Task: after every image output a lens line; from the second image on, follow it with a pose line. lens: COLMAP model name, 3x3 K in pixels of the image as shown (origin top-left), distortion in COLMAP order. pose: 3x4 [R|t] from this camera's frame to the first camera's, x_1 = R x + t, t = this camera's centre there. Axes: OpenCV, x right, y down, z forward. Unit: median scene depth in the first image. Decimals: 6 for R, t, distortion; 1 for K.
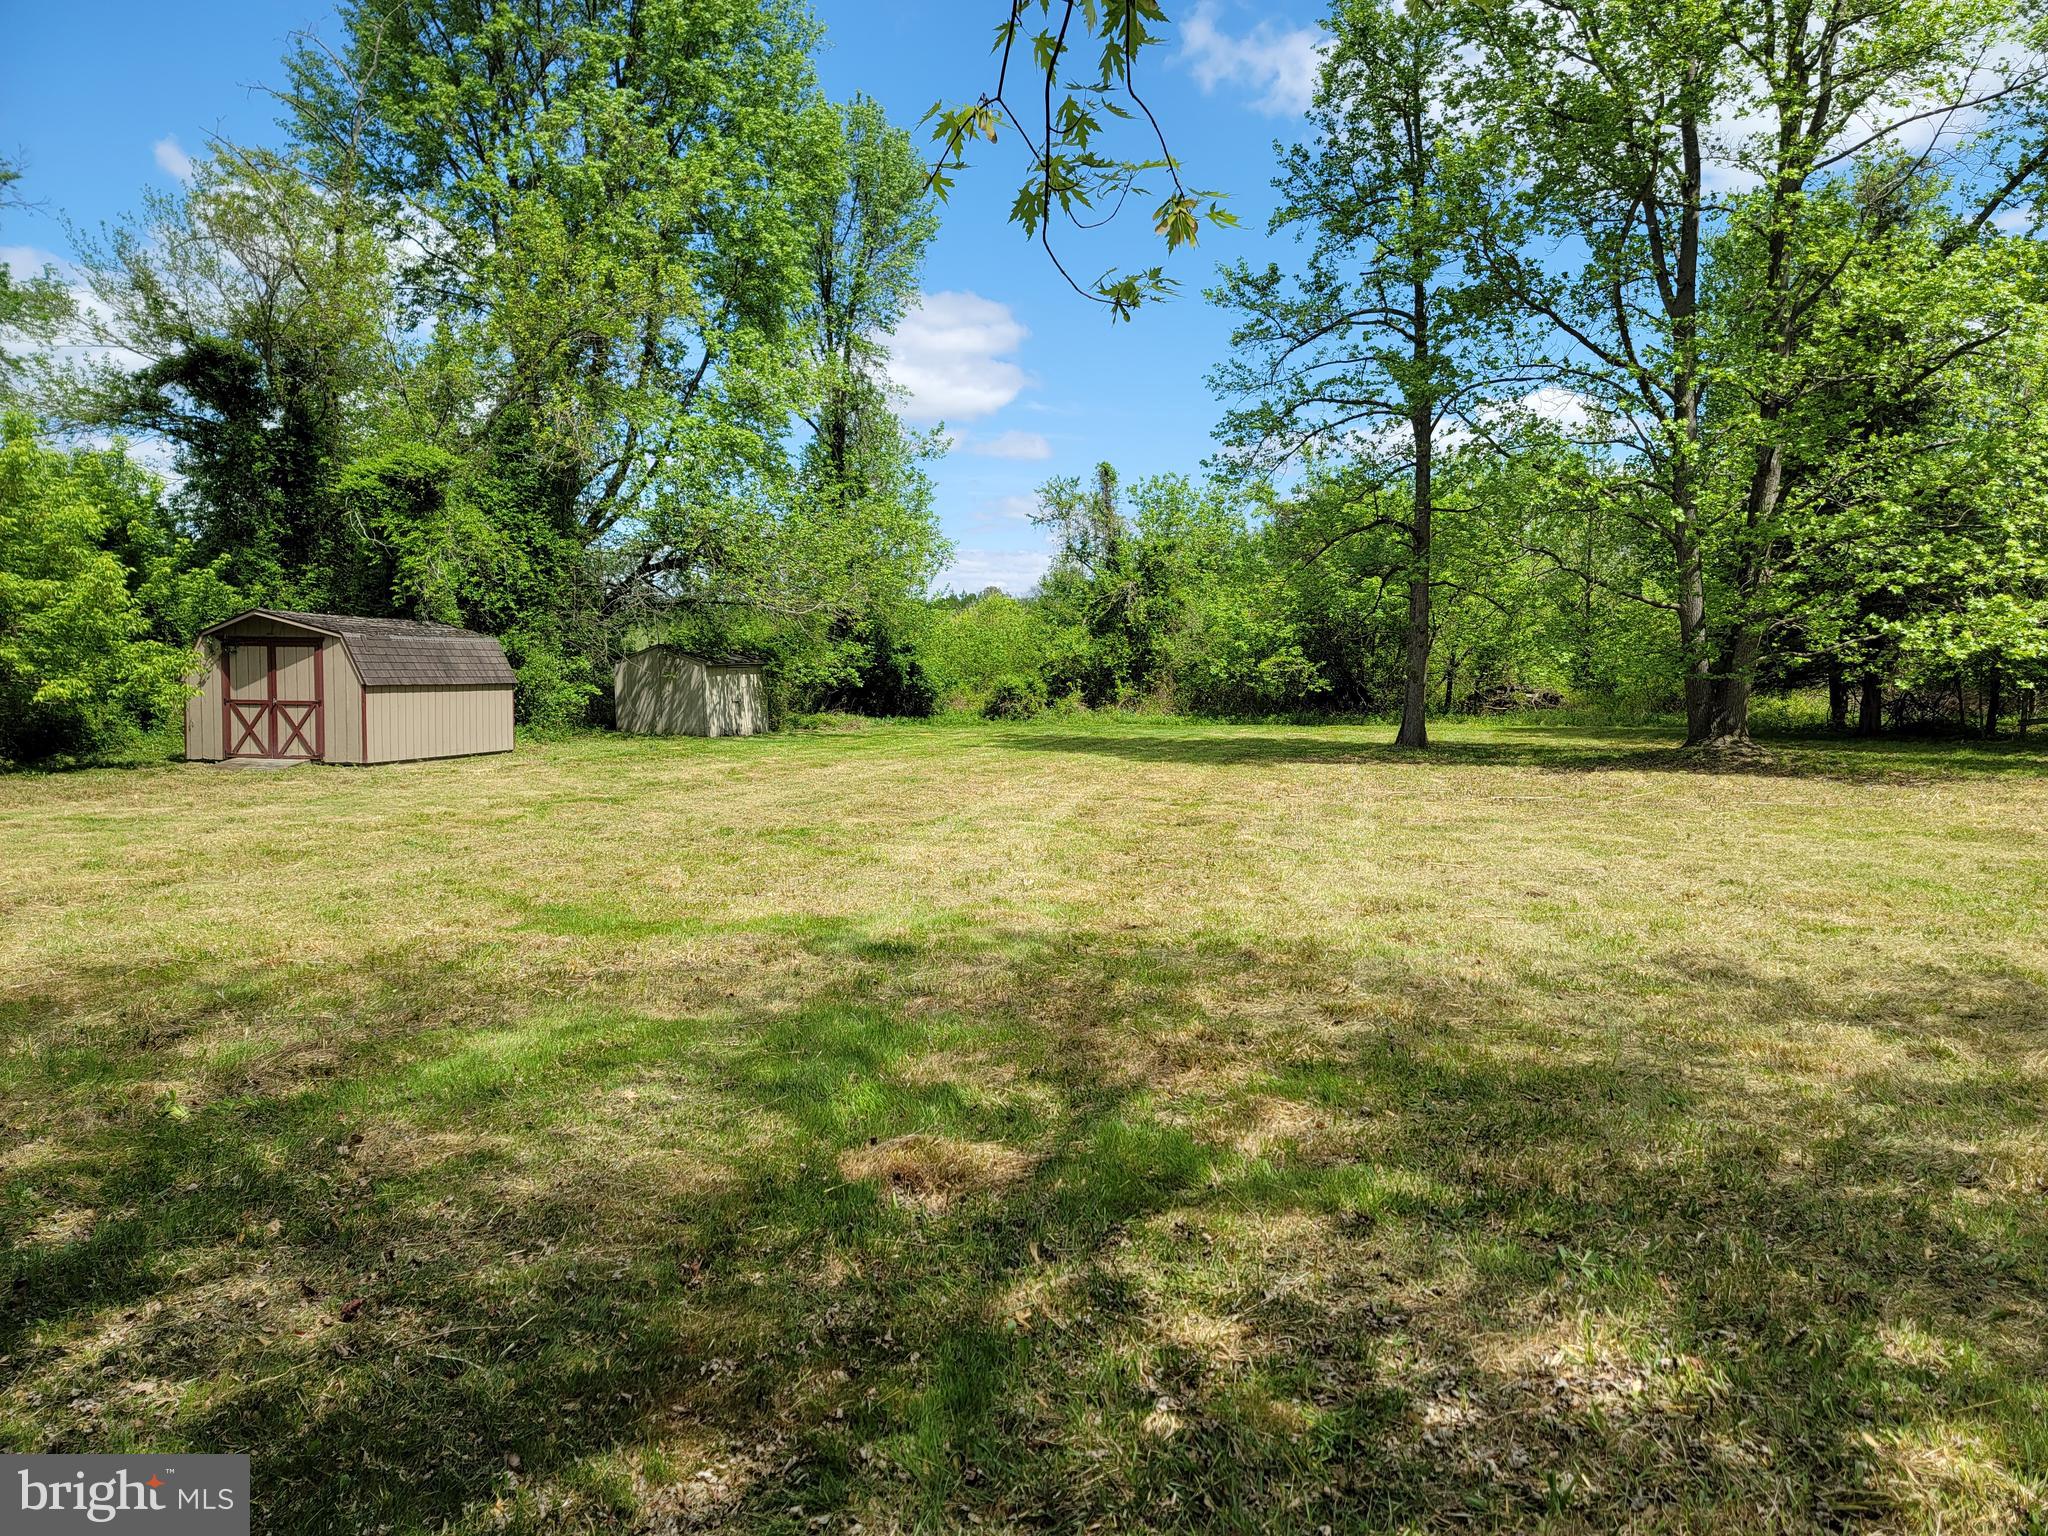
lens RADIAL K [[1509.0, 0, 1027.0], [0, 1509.0, 746.3], [0, 0, 1]] dist [0.084732, -0.081466]
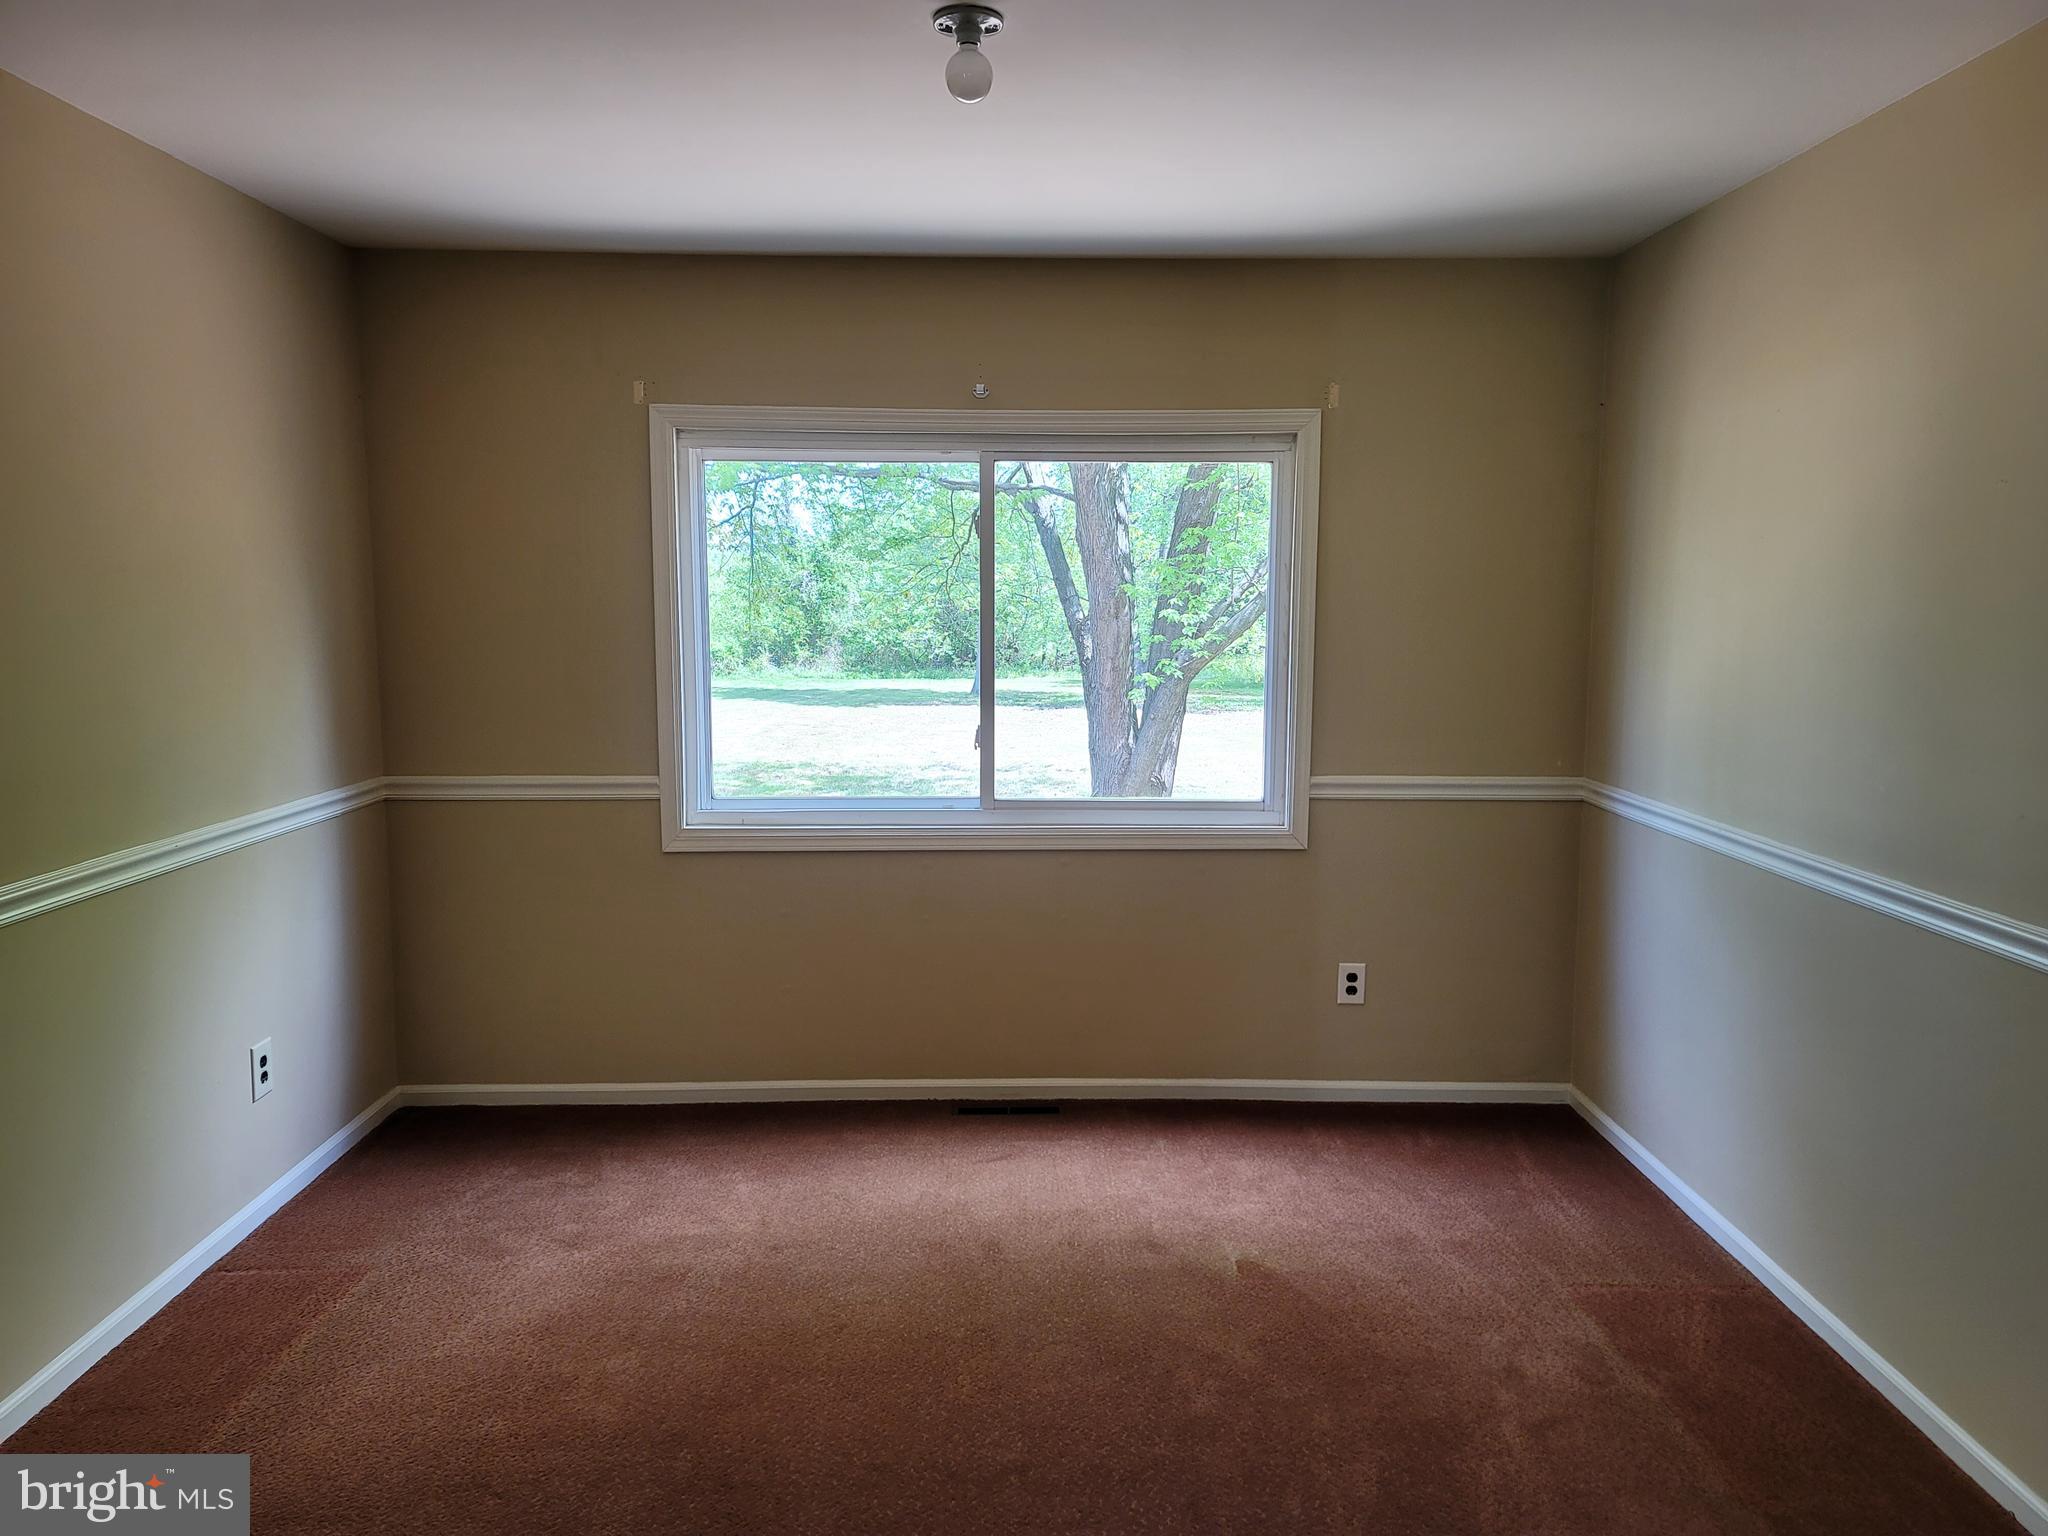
lens RADIAL K [[1509.0, 0, 1027.0], [0, 1509.0, 746.3], [0, 0, 1]] dist [0.084732, -0.081466]
pose [[0.979836, -0.015491, 0.199204, -0.008650], [0.008534, 0.999325, 0.035735, -0.000474], [-0.199623, -0.033314, 0.979306, -0.369277]]
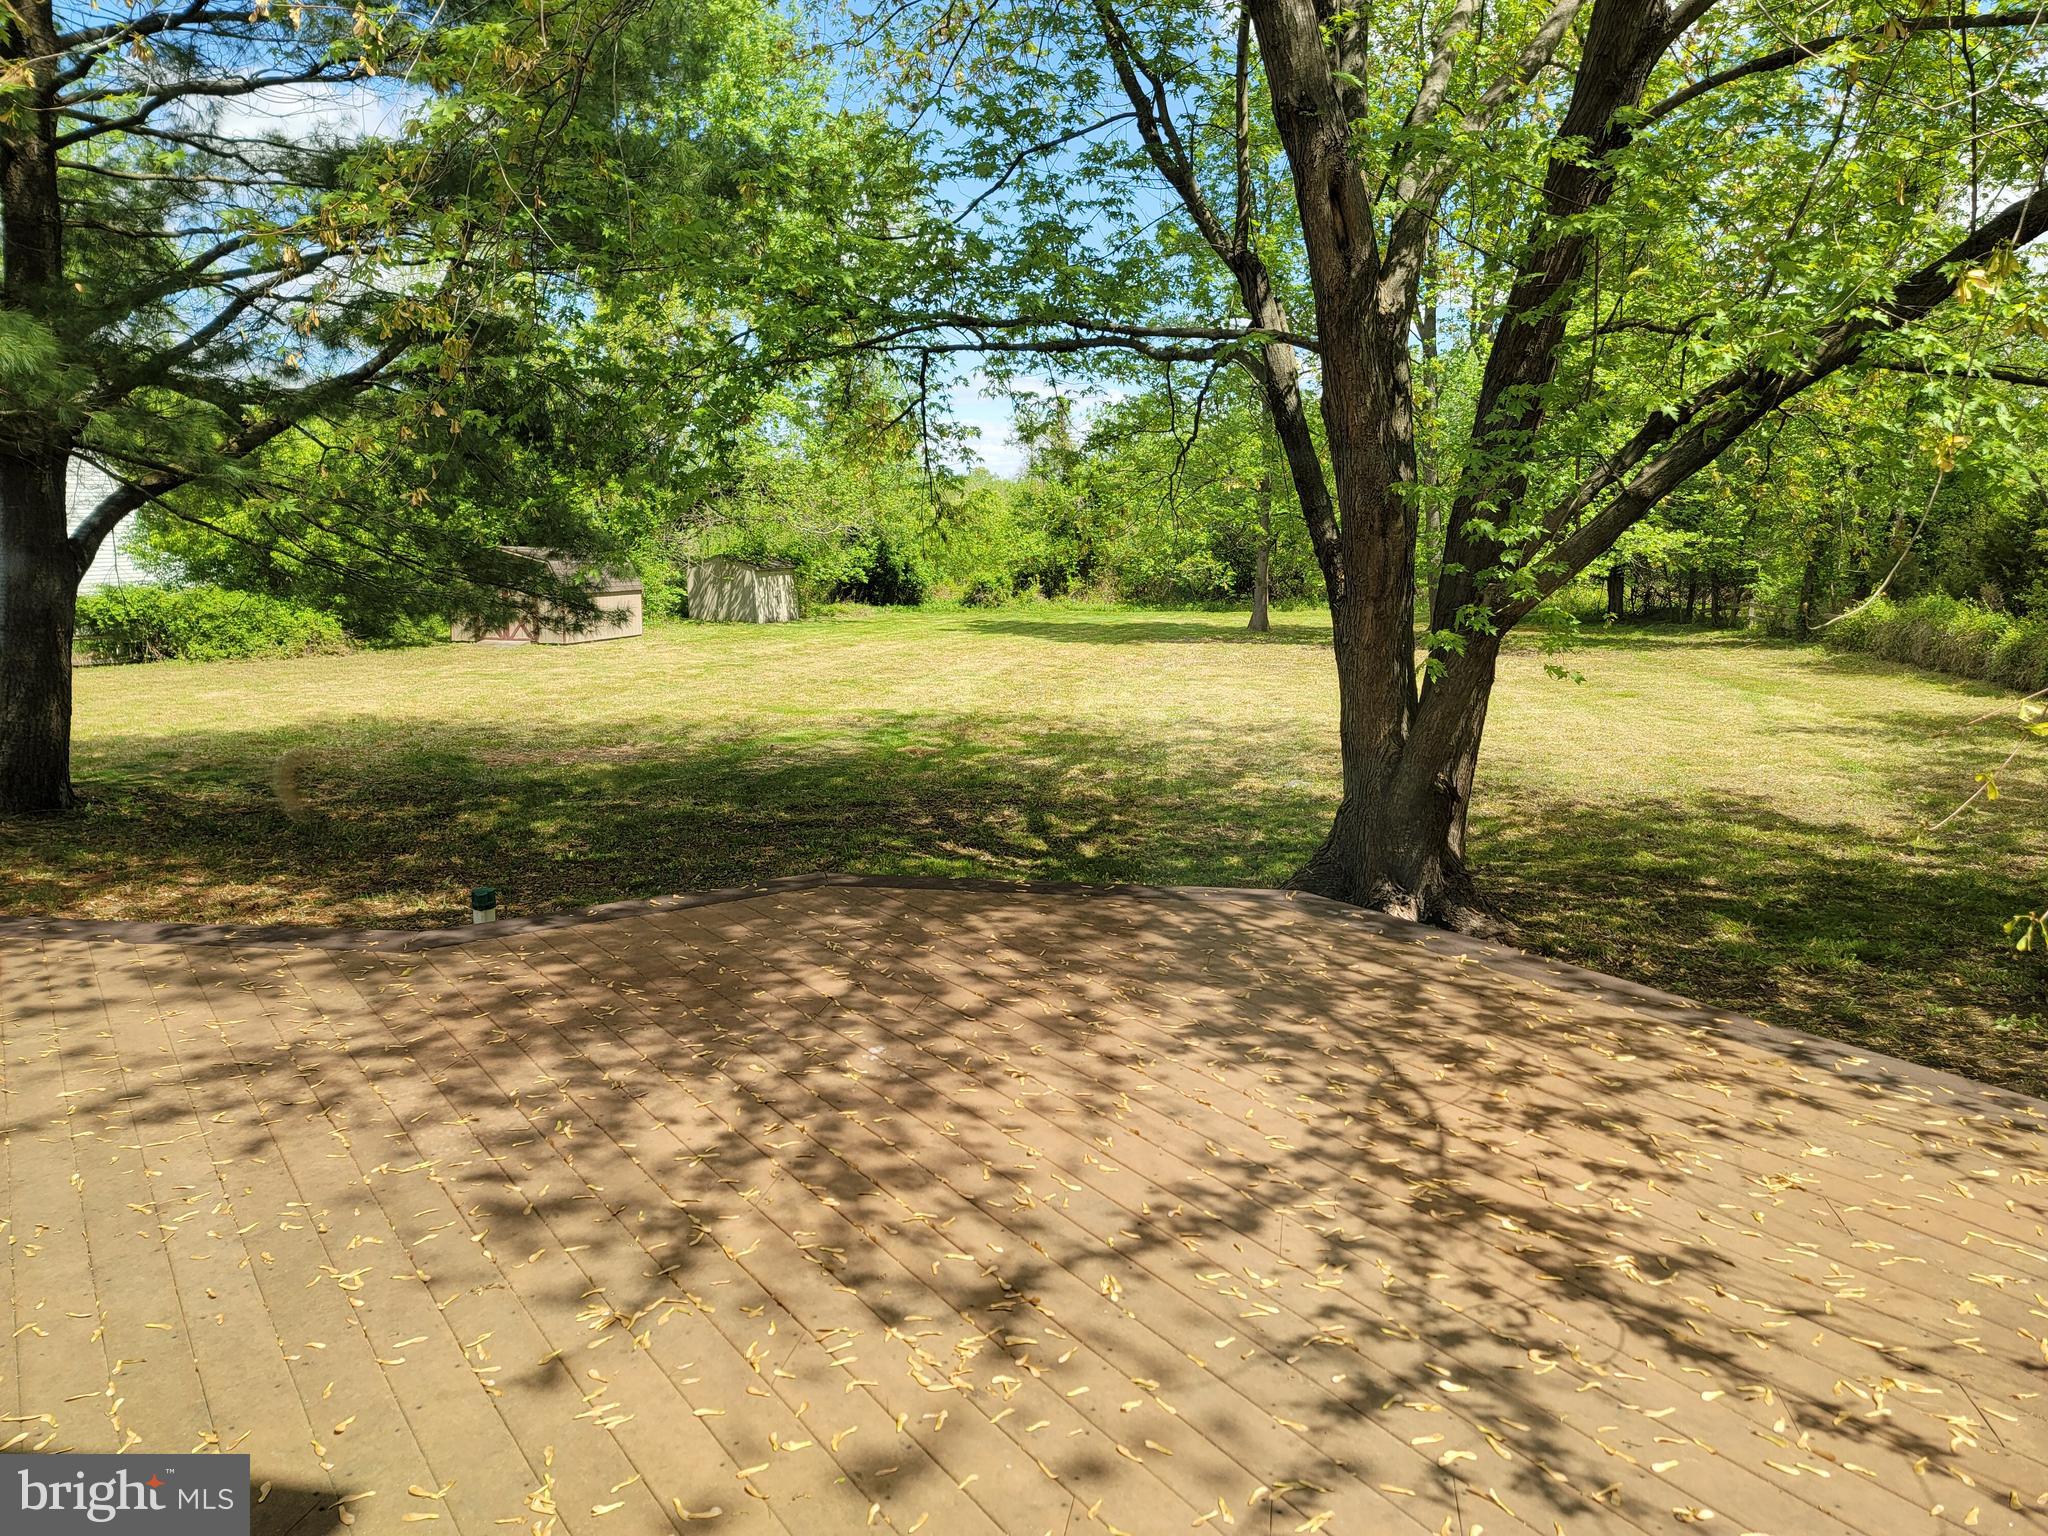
lens RADIAL K [[1509.0, 0, 1027.0], [0, 1509.0, 746.3], [0, 0, 1]] dist [0.084732, -0.081466]
pose [[0.999976, -0.003644, 0.005870, 0.017990], [0.003159, 0.996741, 0.080612, -0.003524], [-0.006144, -0.080591, 0.996728, -0.285248]]
